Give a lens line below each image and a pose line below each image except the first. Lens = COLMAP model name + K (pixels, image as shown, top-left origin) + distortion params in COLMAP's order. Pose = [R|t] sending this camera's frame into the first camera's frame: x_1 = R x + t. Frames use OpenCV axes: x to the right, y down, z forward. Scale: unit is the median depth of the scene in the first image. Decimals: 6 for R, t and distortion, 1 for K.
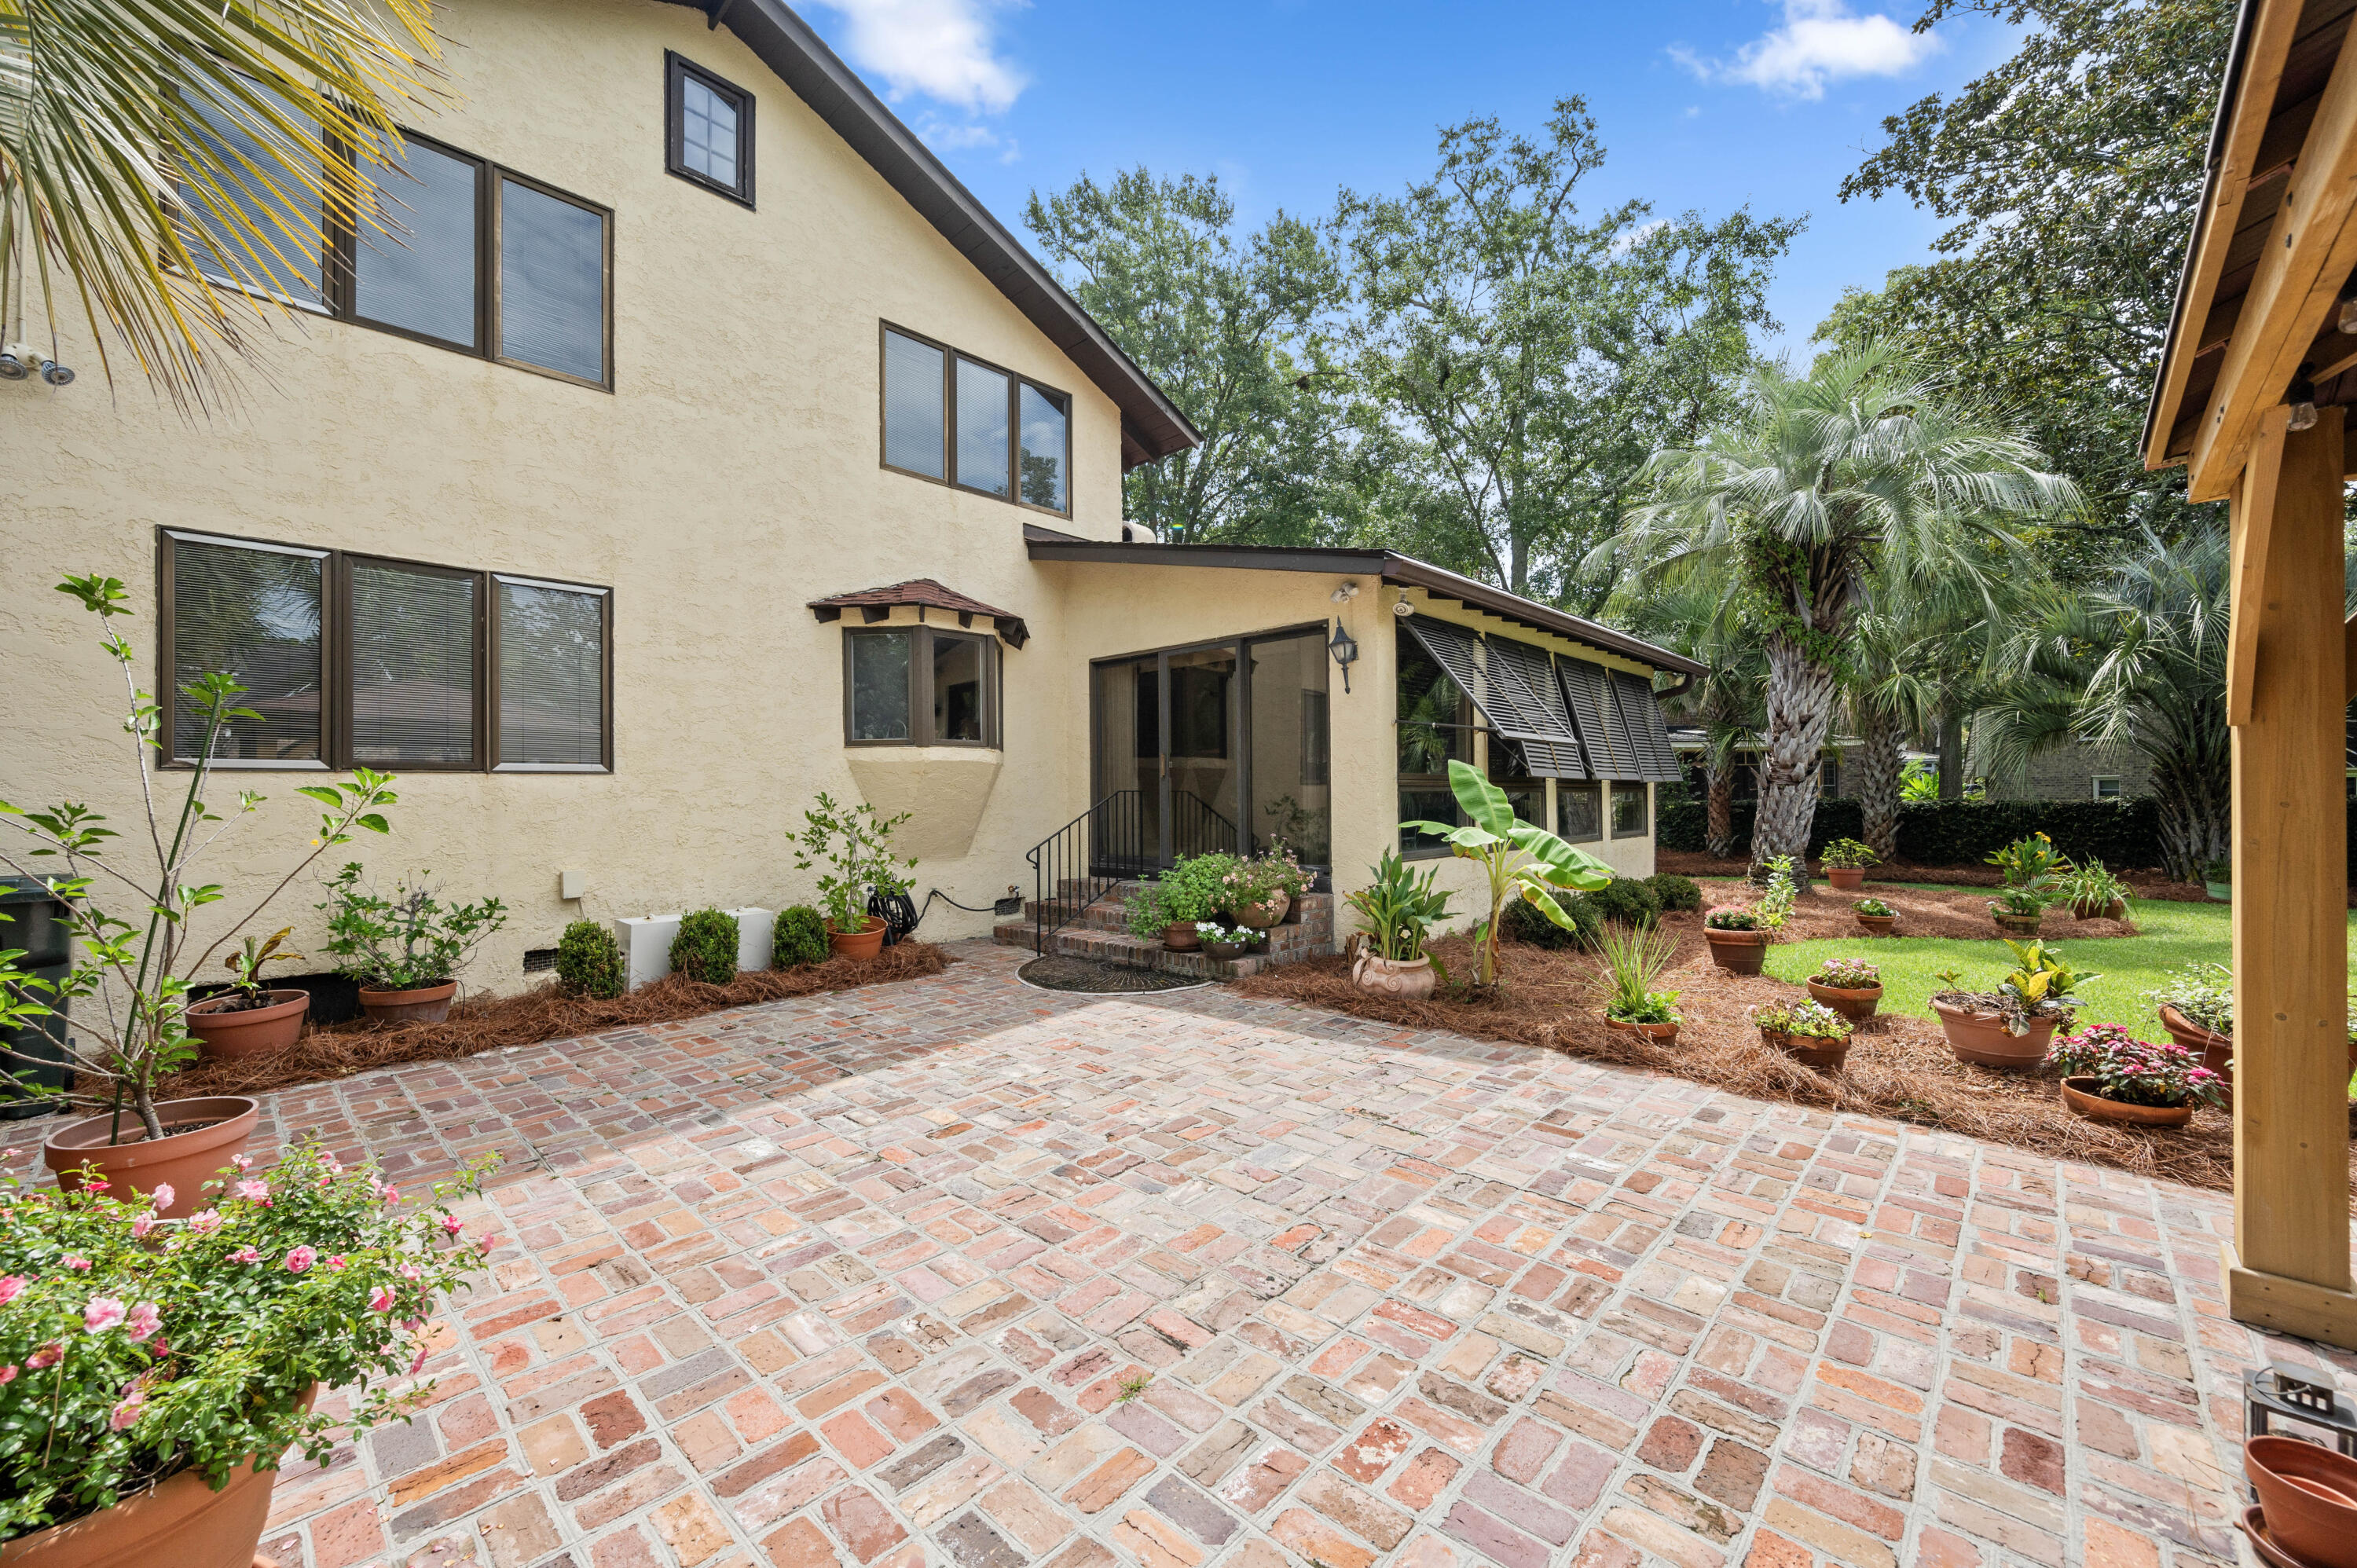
lens RADIAL K [[916.4, 0, 1177.9], [0, 916.4, 795.4], [0, 0, 1]] dist [-0.001534, -0.000010]
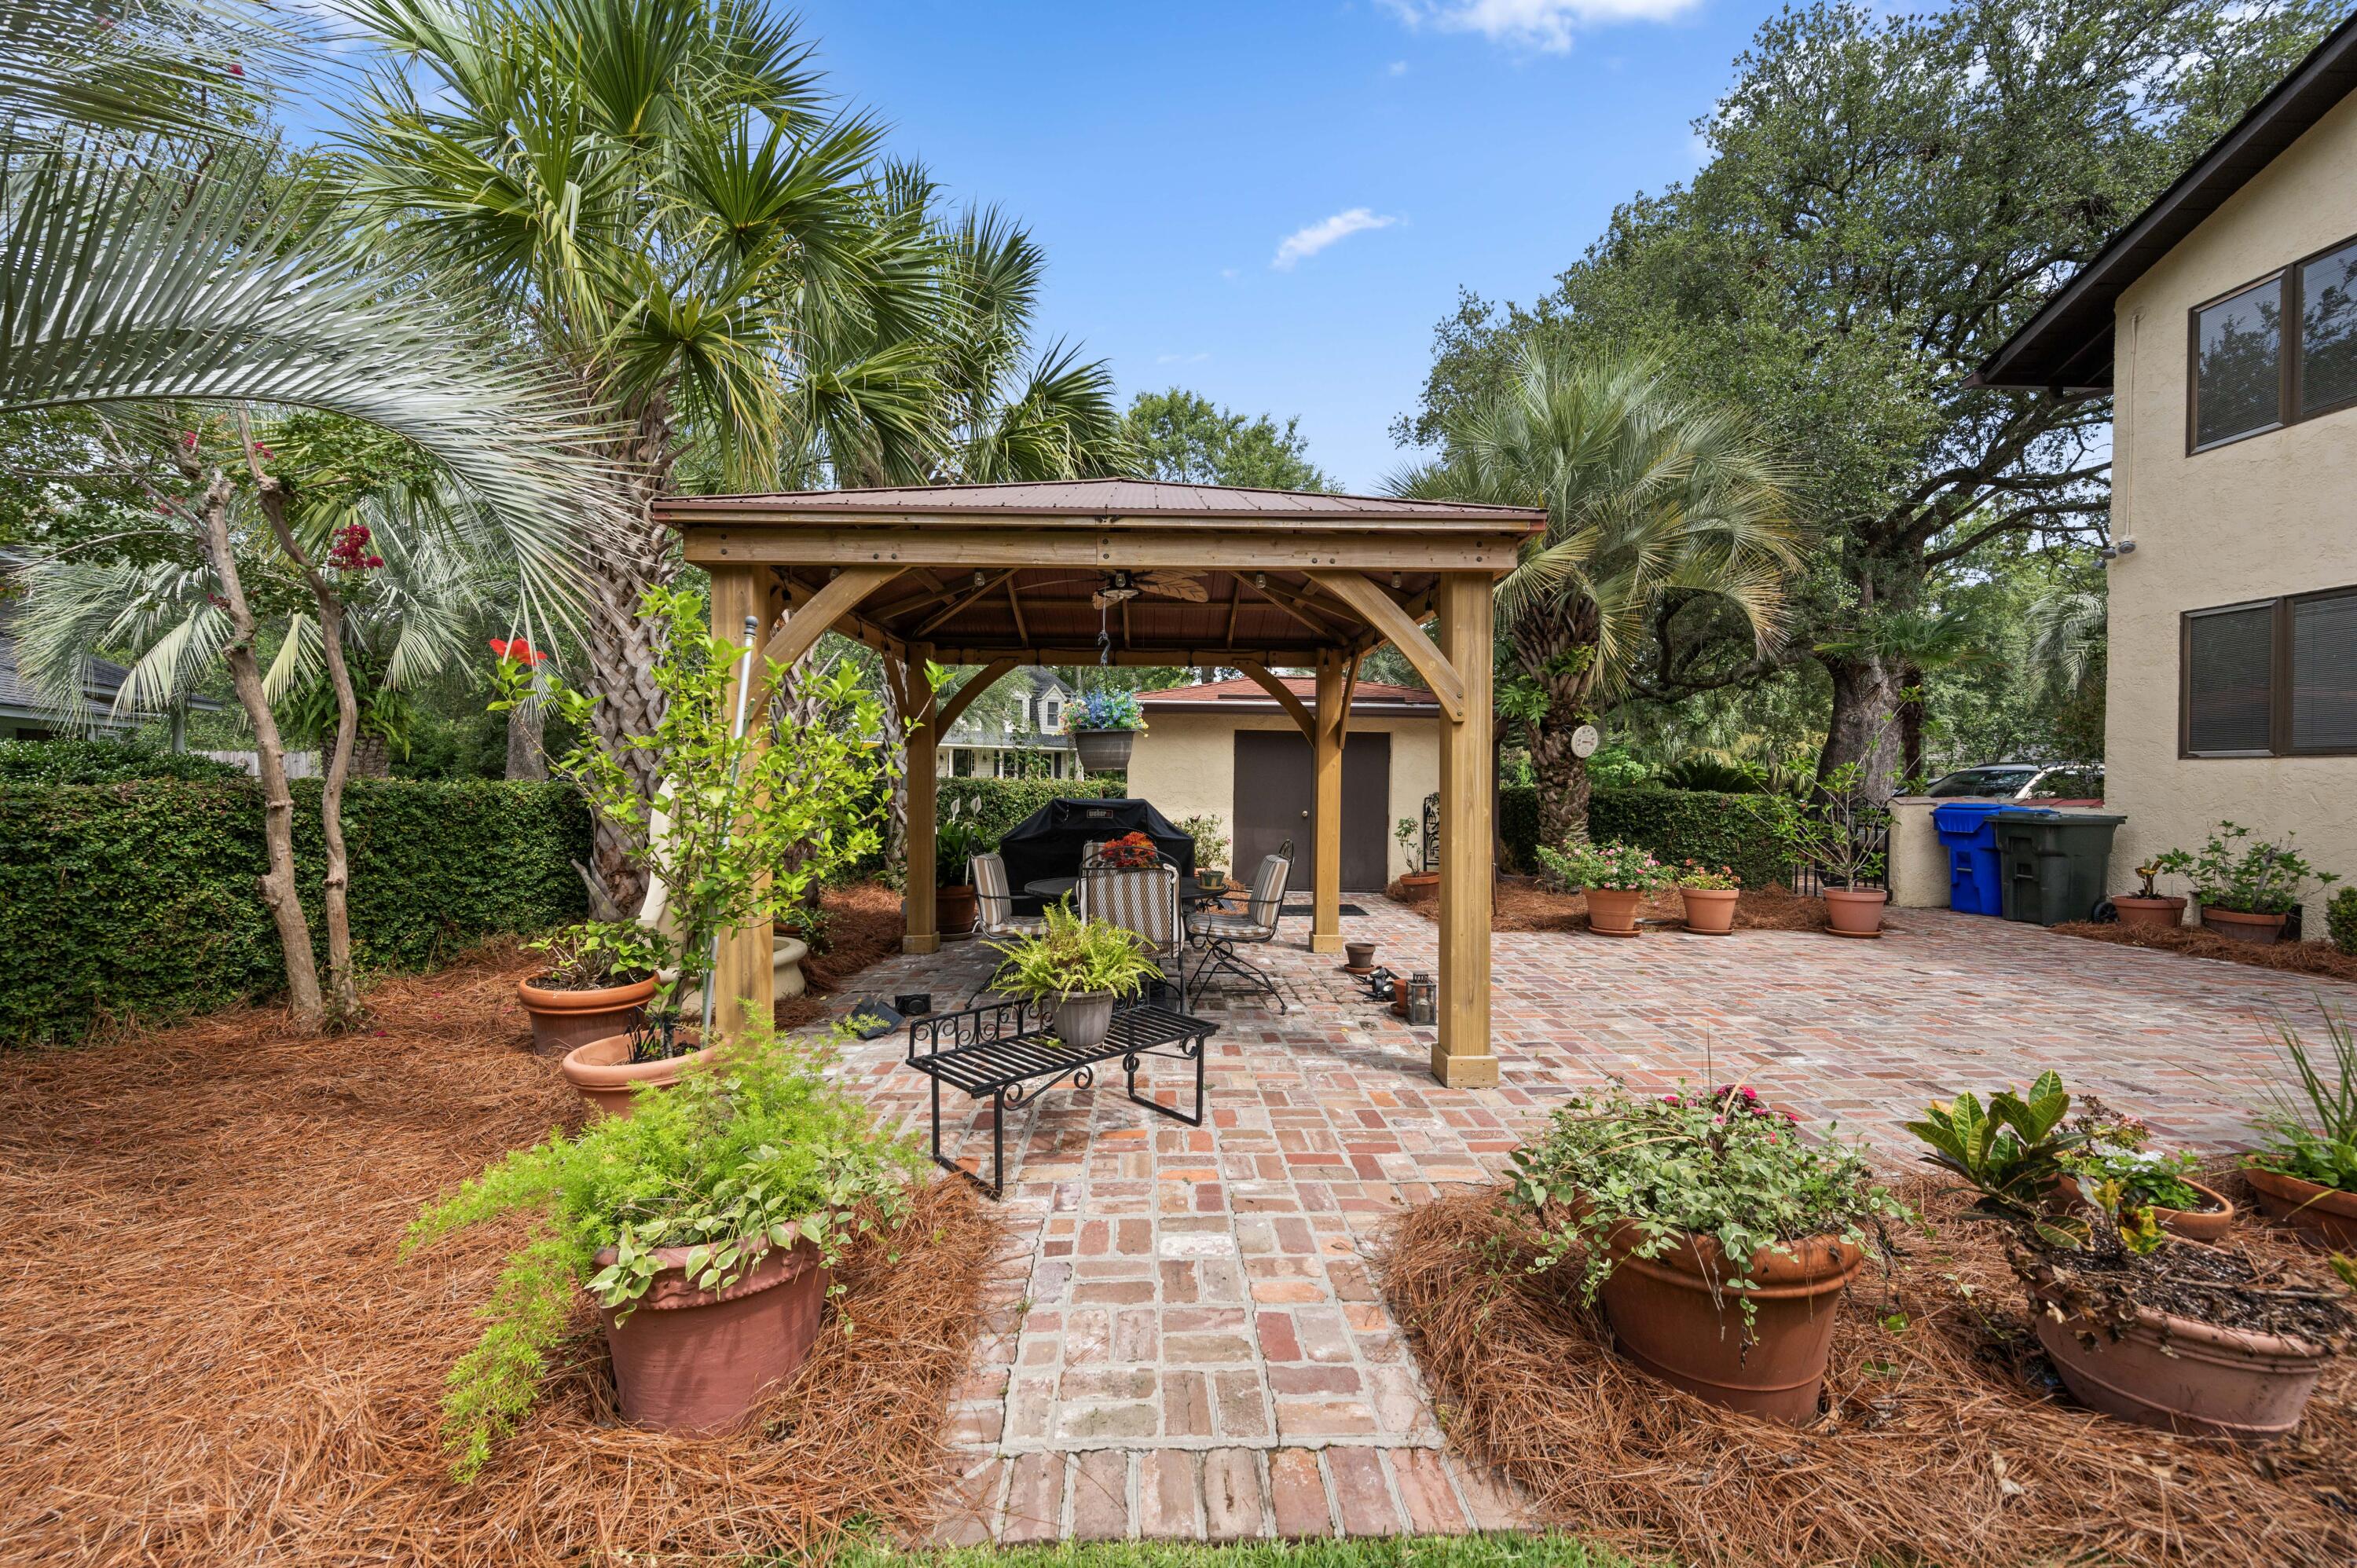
lens RADIAL K [[916.4, 0, 1177.6], [0, 916.4, 772.6], [0, 0, 1]] dist [-0.001534, -0.000010]
pose [[-0.693220, 0.016860, -0.720529, 0.711543], [0.005163, 0.999817, 0.018427, -0.022458], [0.720708, 0.009054, -0.693180, 0.444093]]
